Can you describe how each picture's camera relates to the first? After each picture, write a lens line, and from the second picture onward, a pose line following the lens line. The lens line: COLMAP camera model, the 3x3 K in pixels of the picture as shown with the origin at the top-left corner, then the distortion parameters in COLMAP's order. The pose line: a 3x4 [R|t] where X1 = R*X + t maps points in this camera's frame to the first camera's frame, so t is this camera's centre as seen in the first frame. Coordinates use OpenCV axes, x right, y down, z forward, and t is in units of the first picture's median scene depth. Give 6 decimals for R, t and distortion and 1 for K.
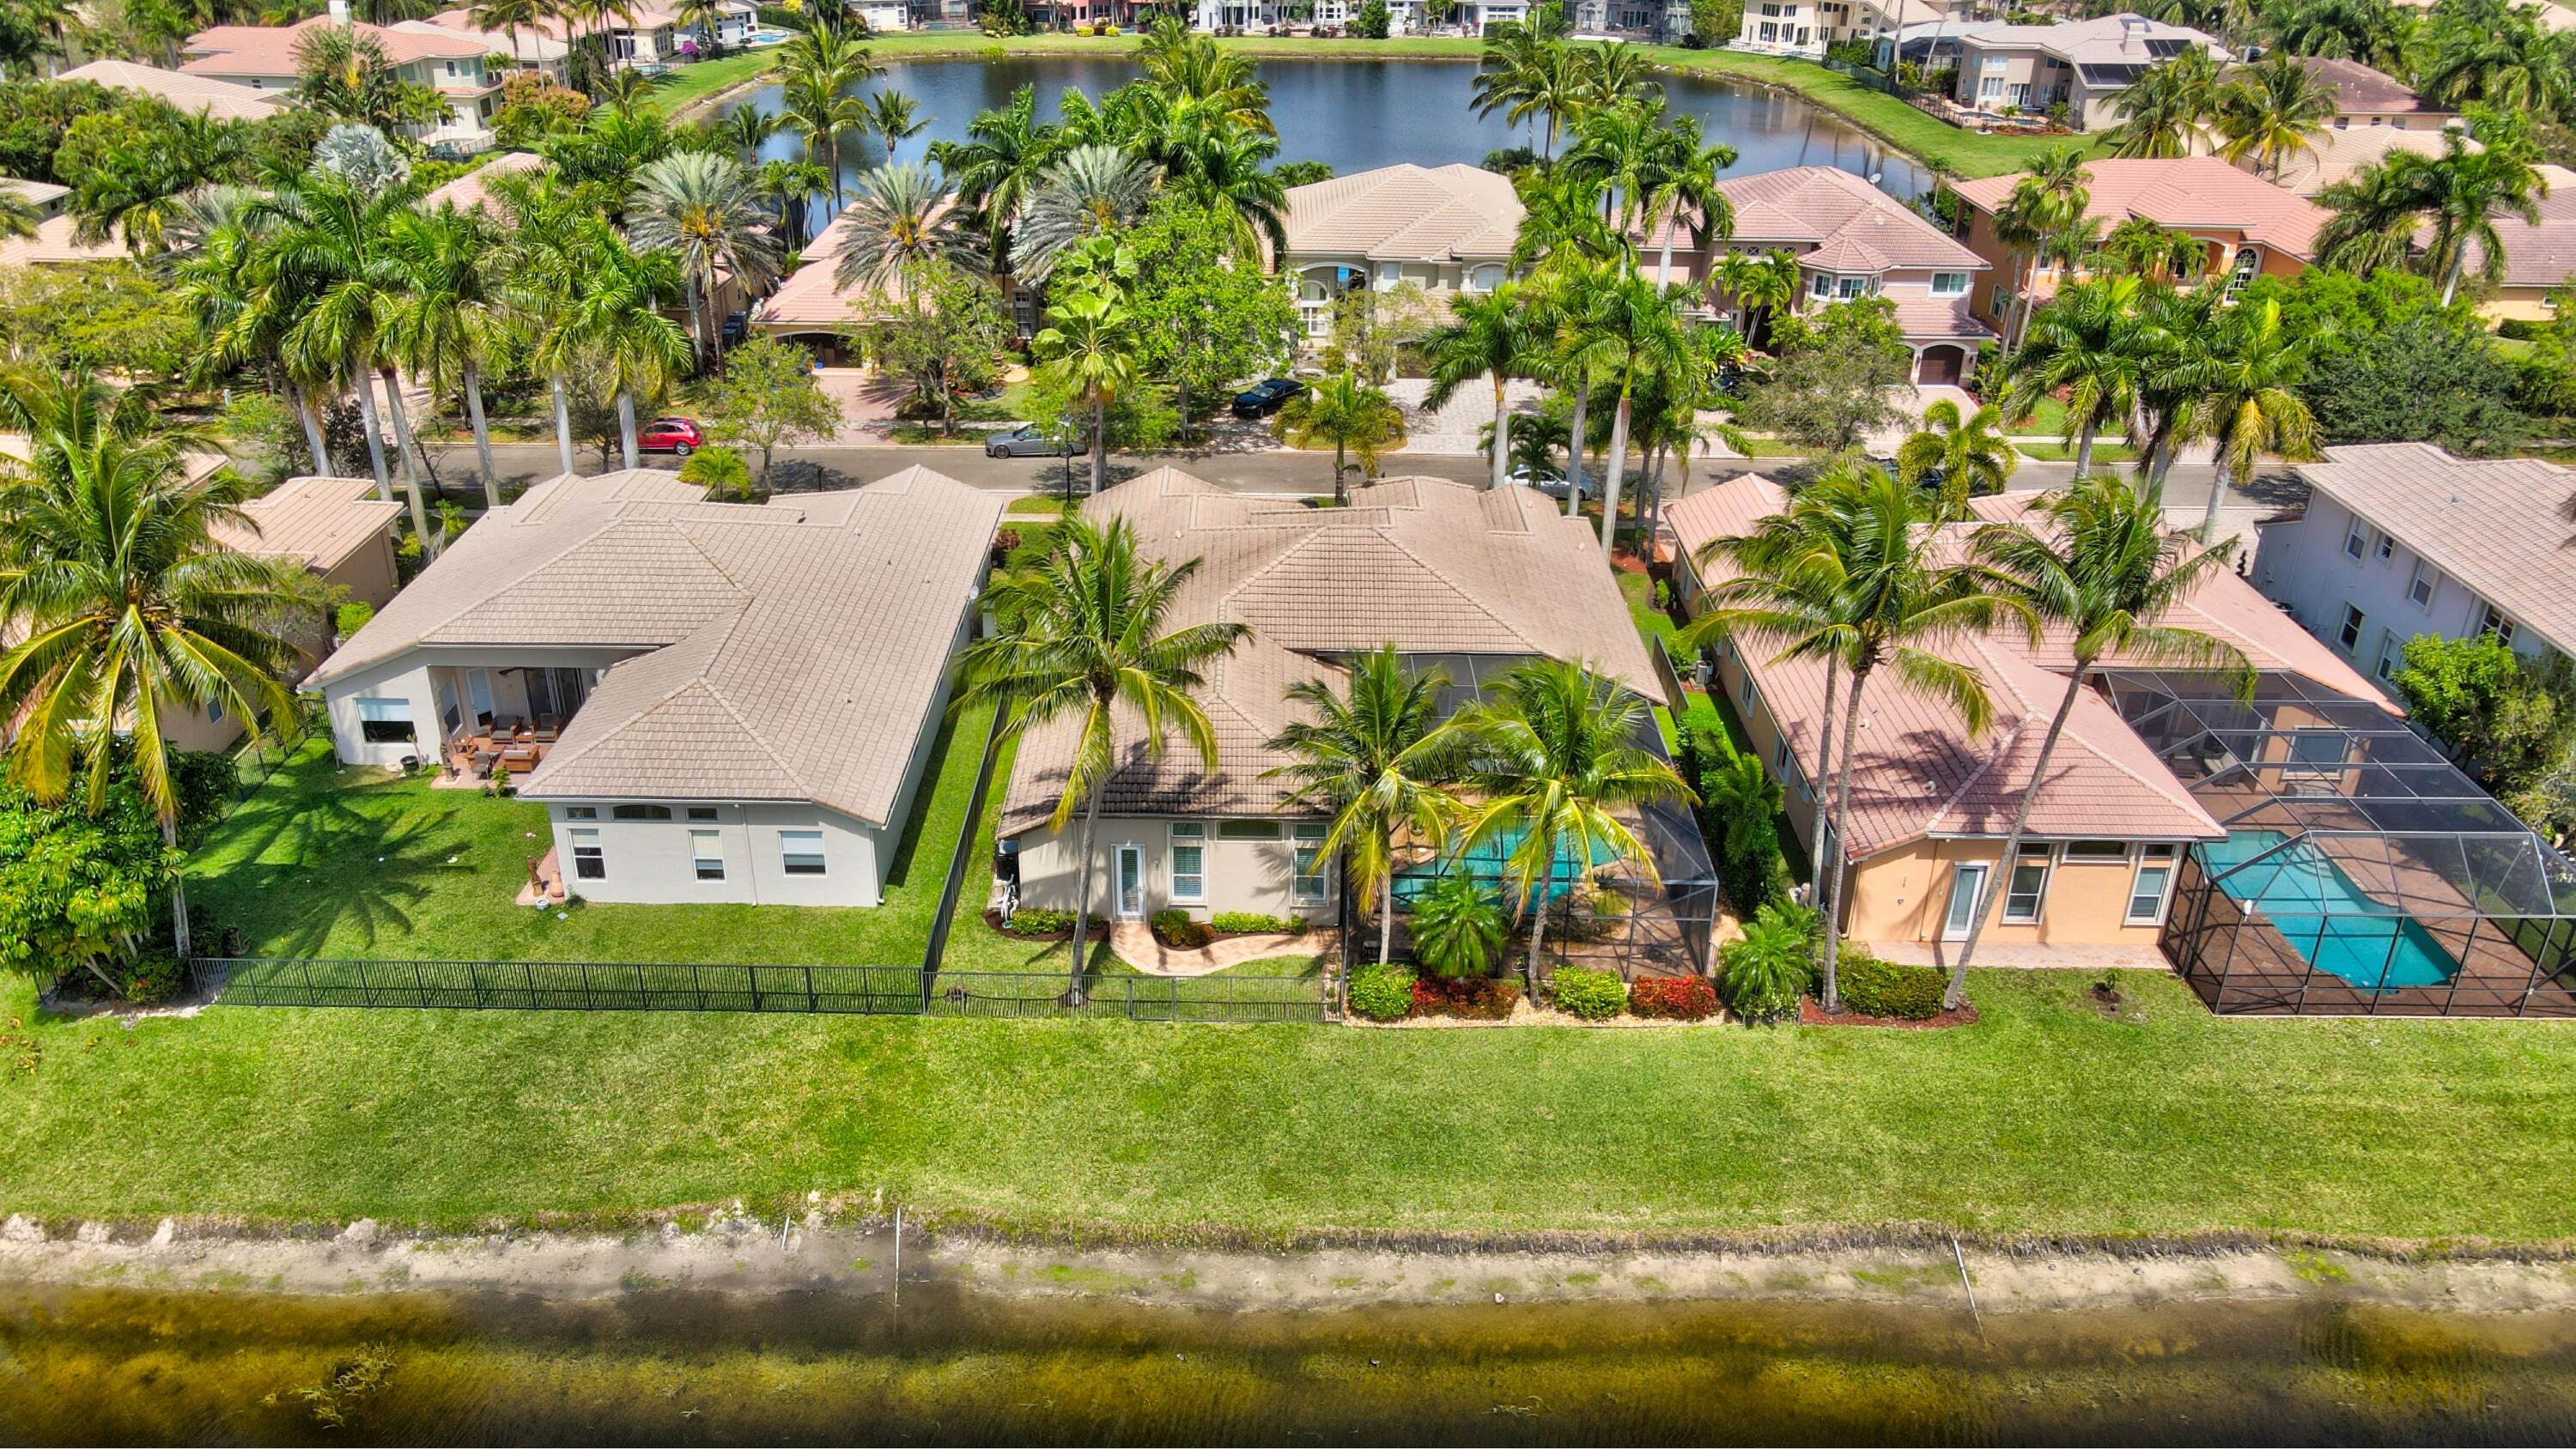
lens RADIAL K [[1904.0, 0, 1286.4], [0, 1904.0, 715.5], [0, 0, 1]] dist [0.009664, 0.003690]
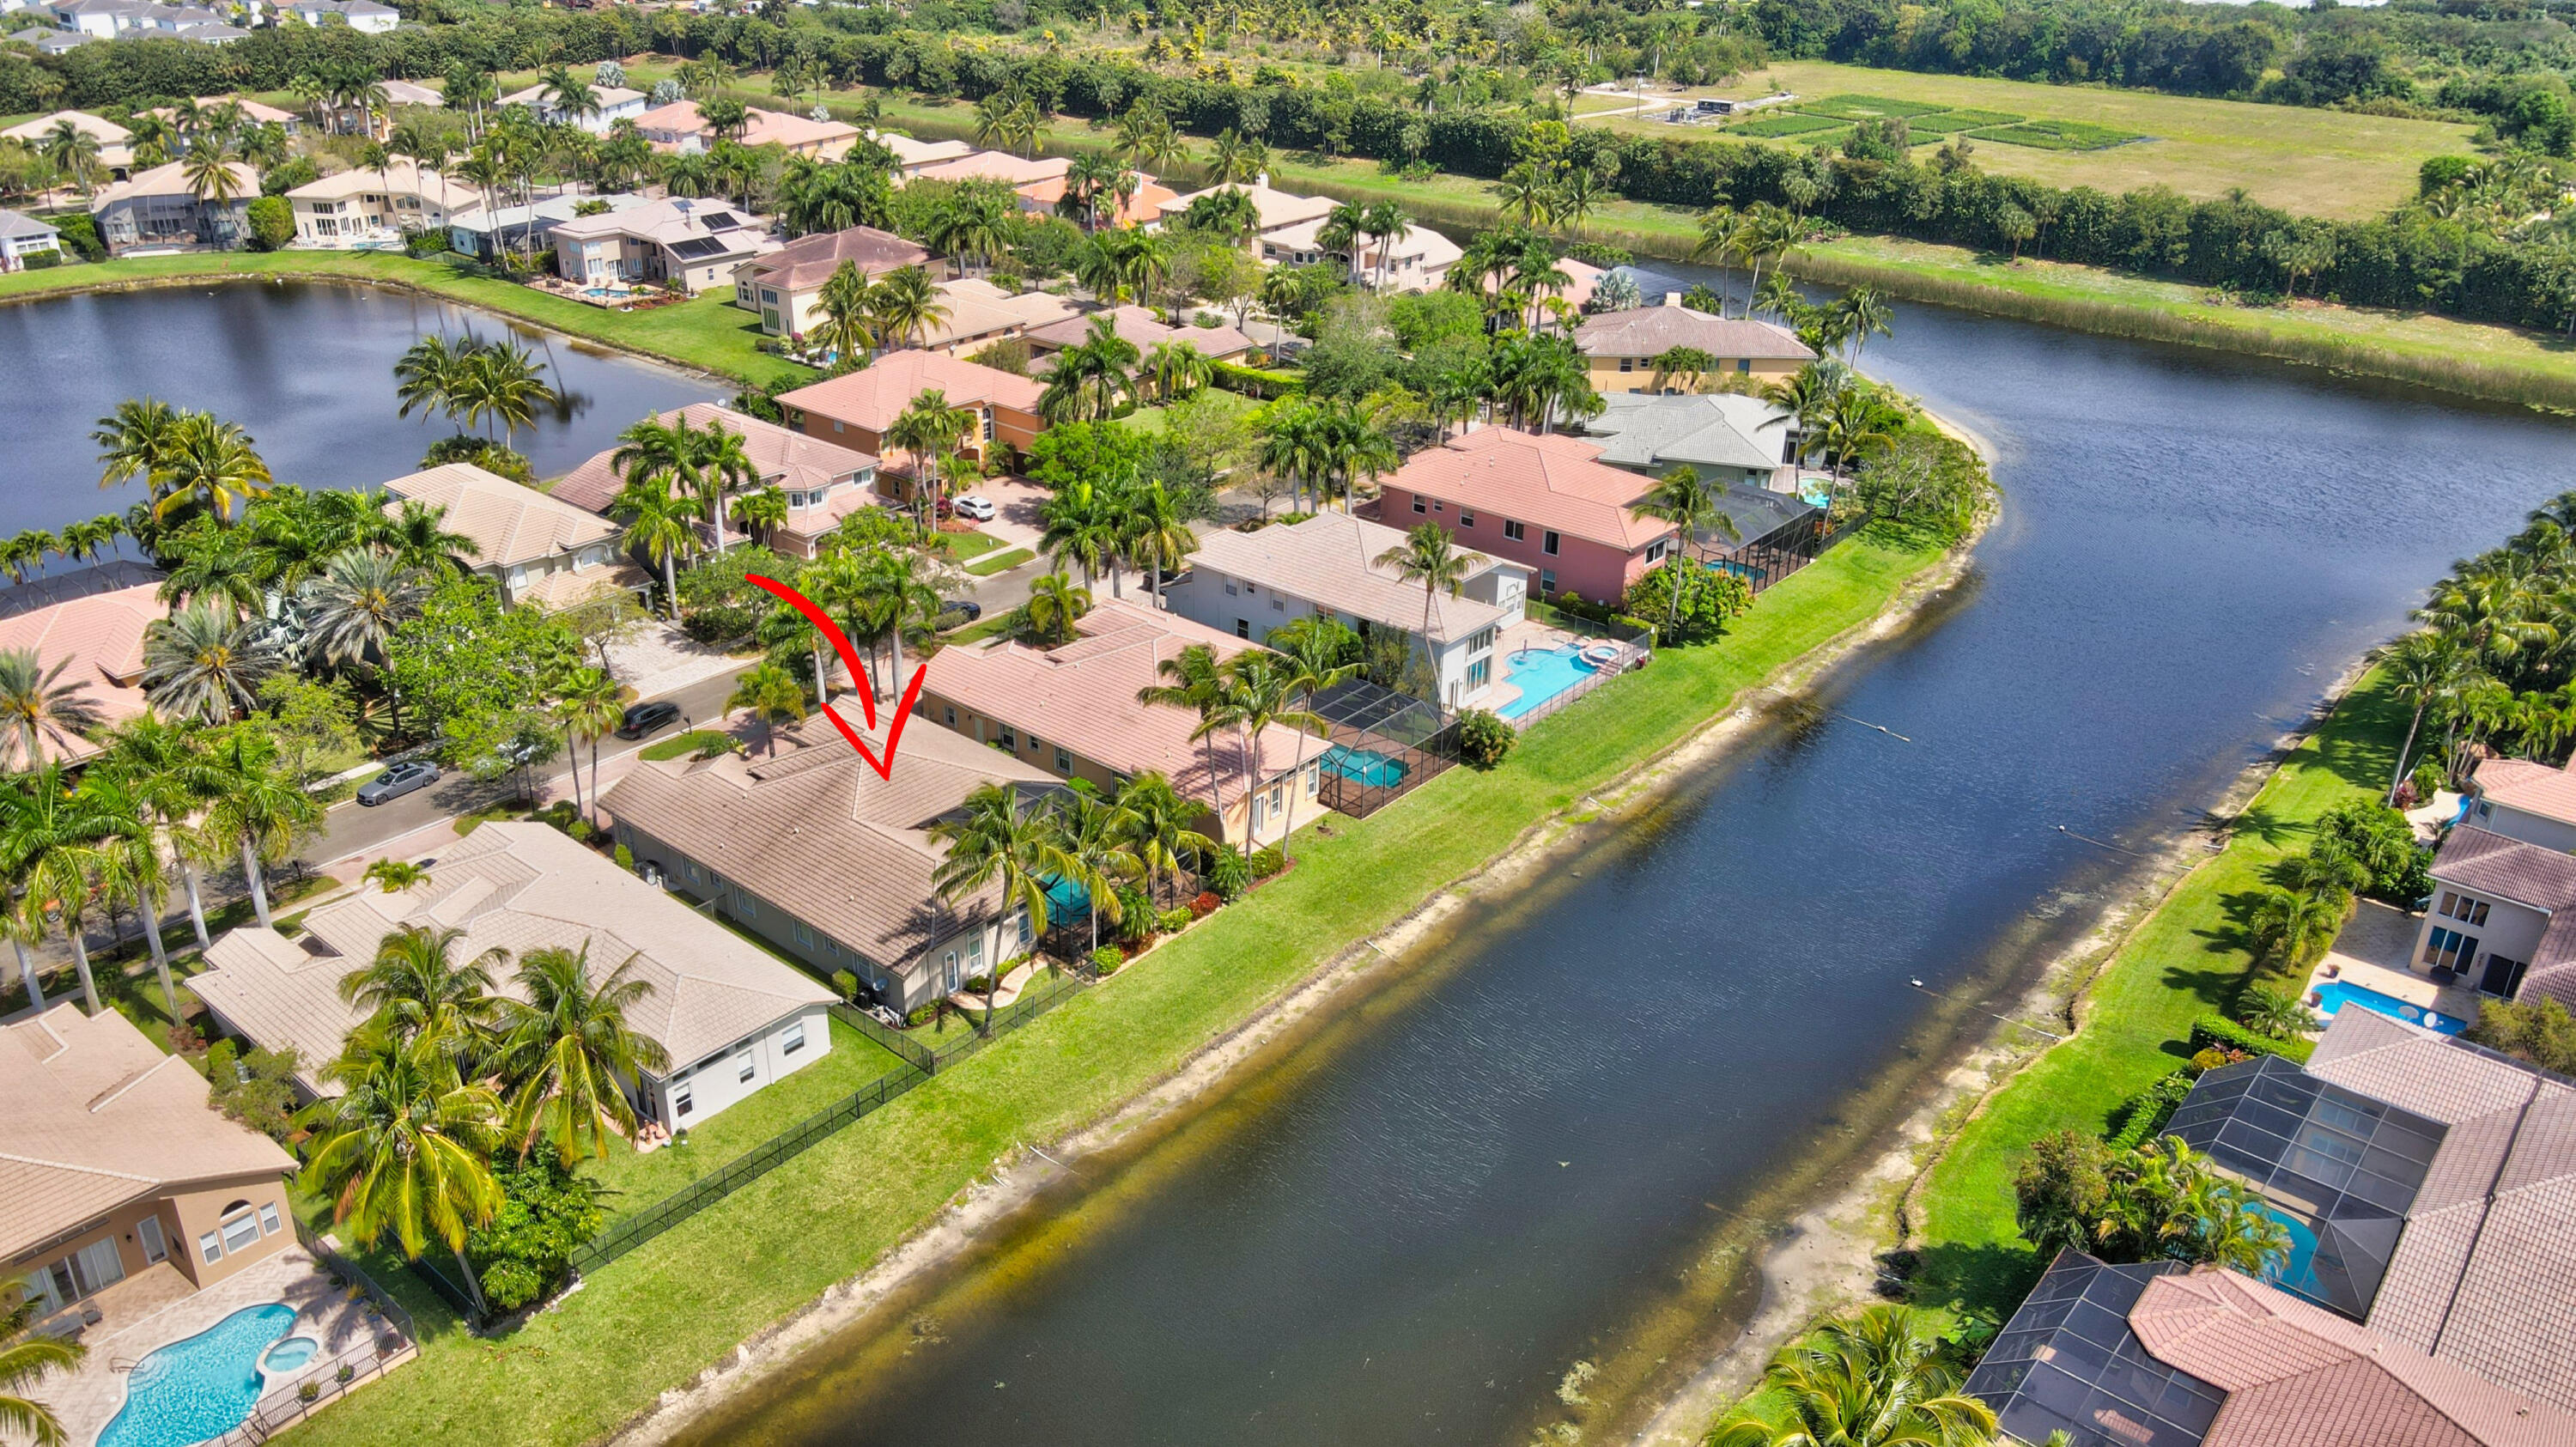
lens RADIAL K [[1886.2, 0, 1248.1], [0, 1886.2, 723.8], [0, 0, 1]] dist [0.026913, 0.006128]
pose [[0.658945, -0.330912, 0.675492, -1.065902], [0.328965, 0.934377, 0.136829, -0.296876], [-0.676442, 0.132051, 0.724561, -0.542940]]
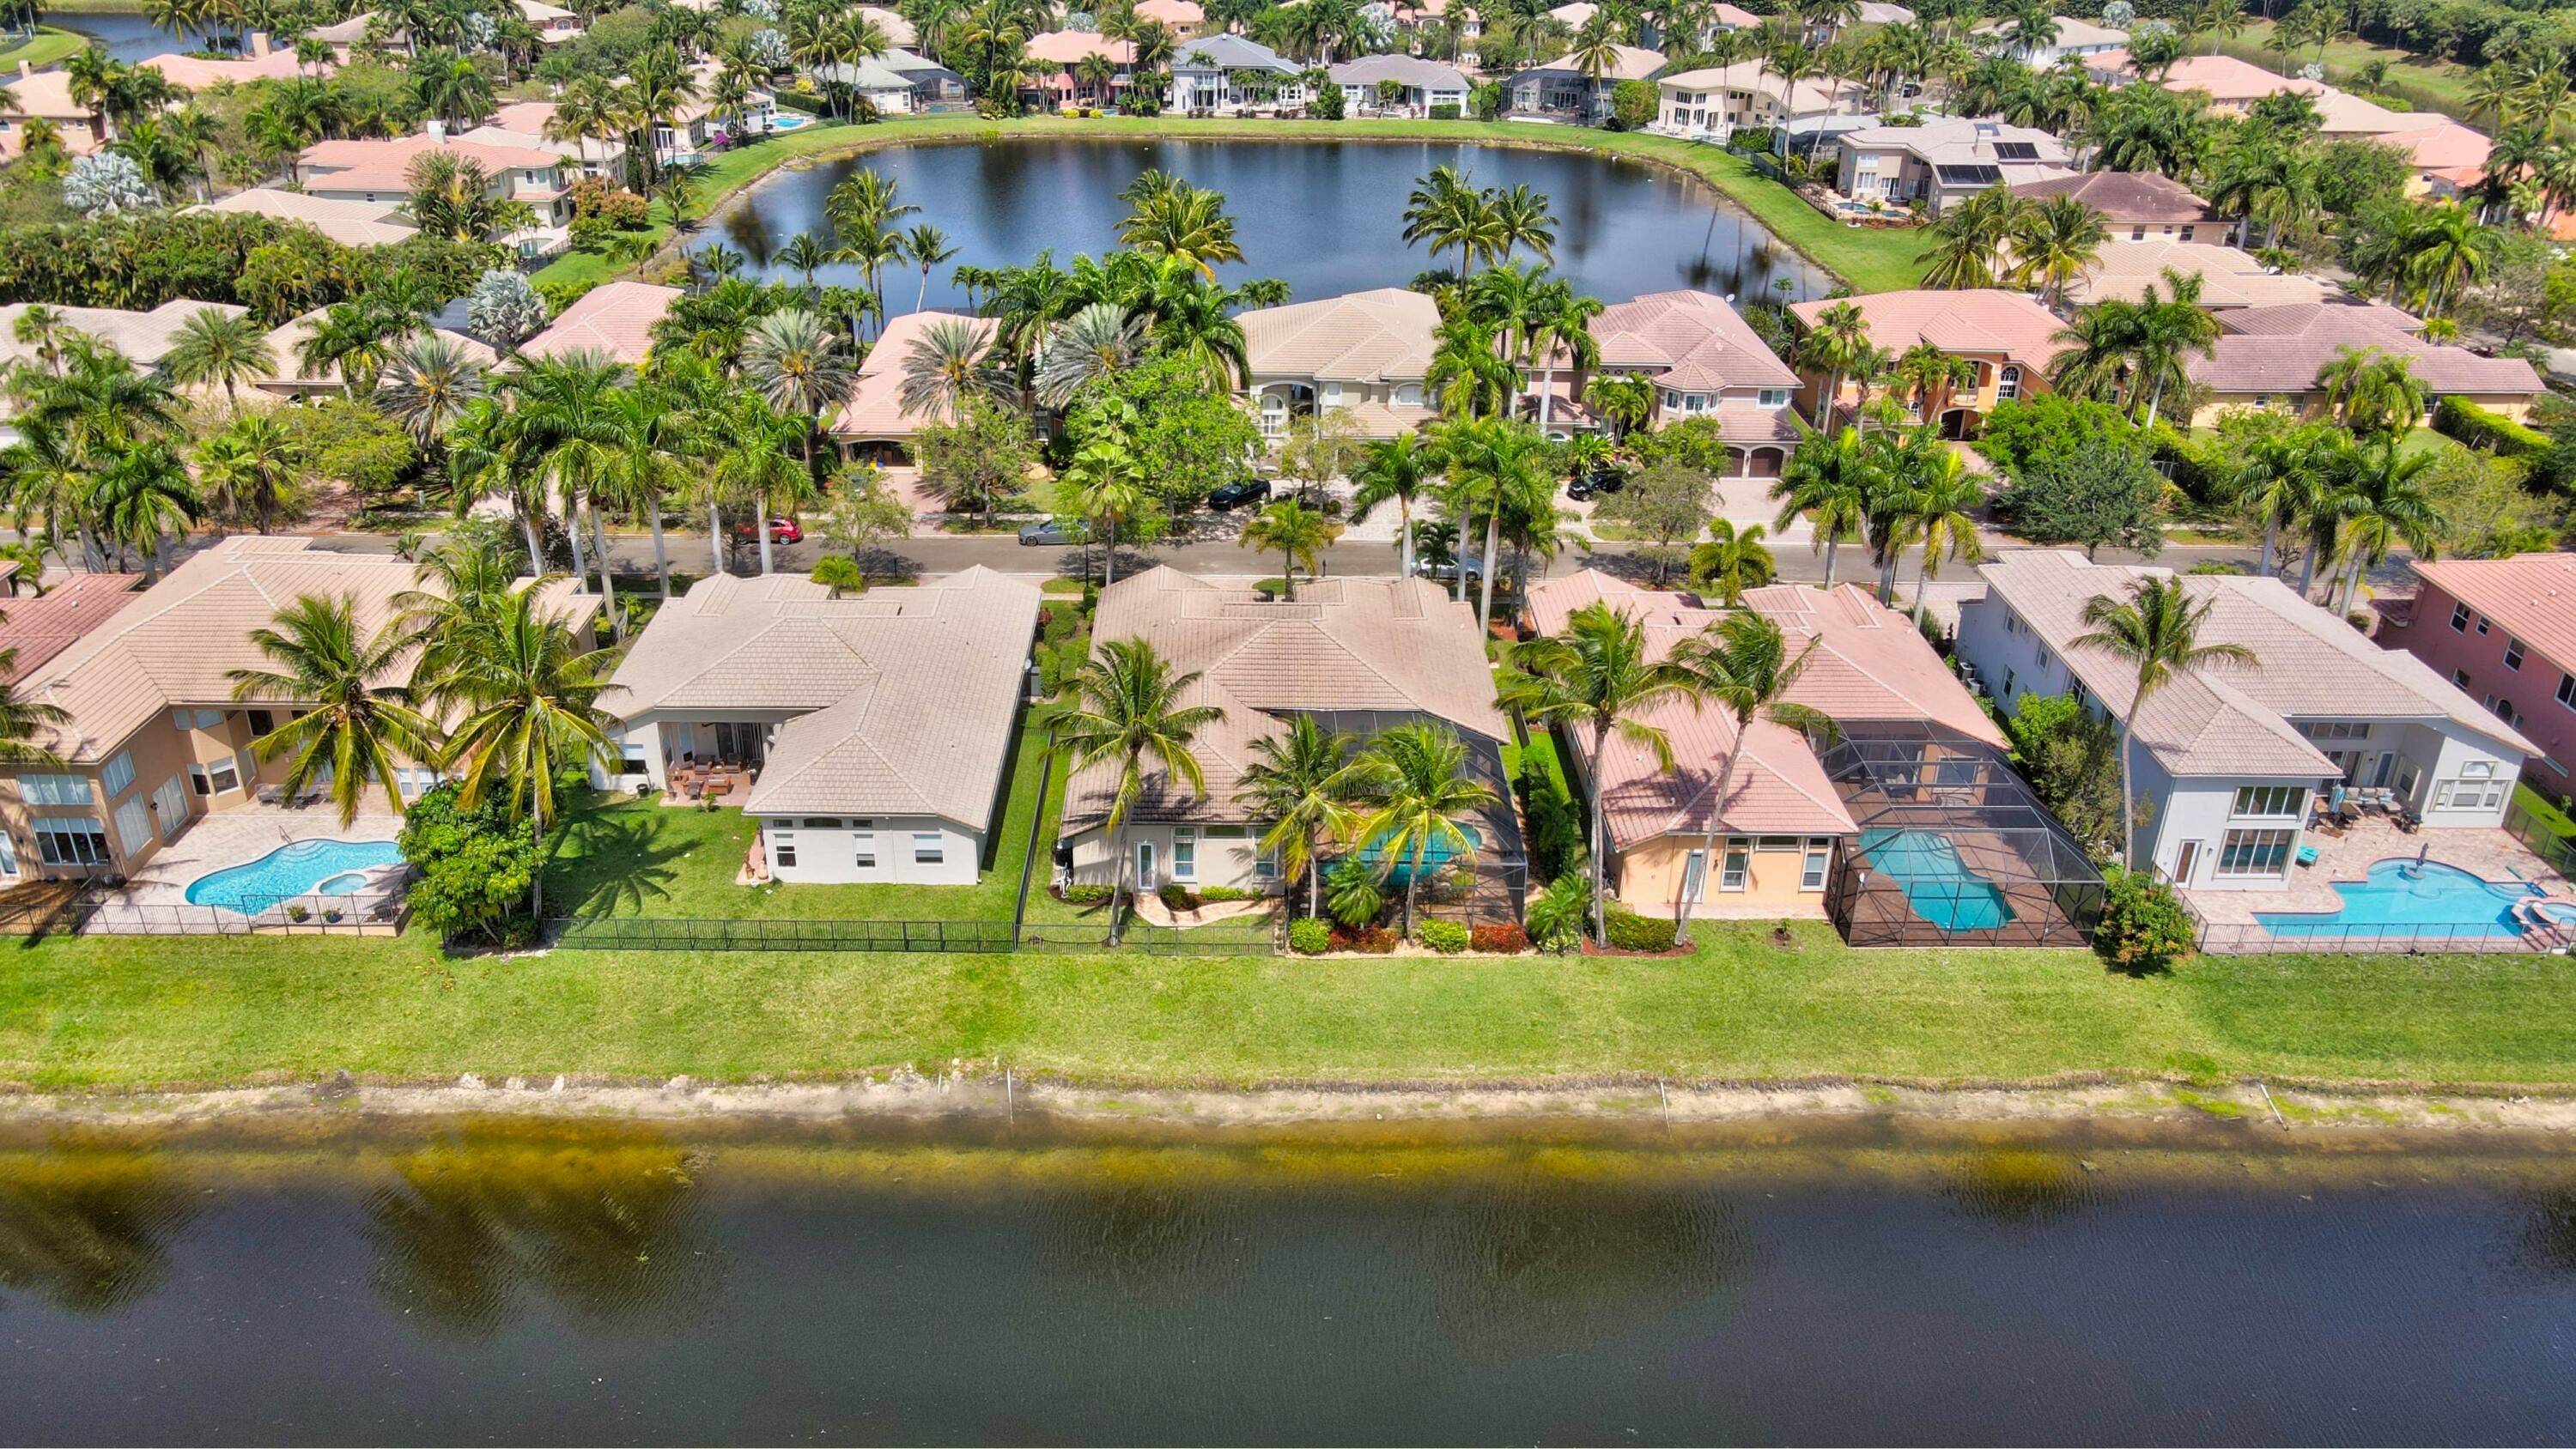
lens RADIAL K [[1904.1, 0, 1288.0], [0, 1904.1, 724.5], [0, 0, 1]] dist [-0.009294, 0.038134]
pose [[0.999861, -0.004946, 0.015945, 0.007125], [0.004871, 0.999977, 0.004720, -0.033210], [-0.015968, -0.004641, 0.999862, -0.527858]]
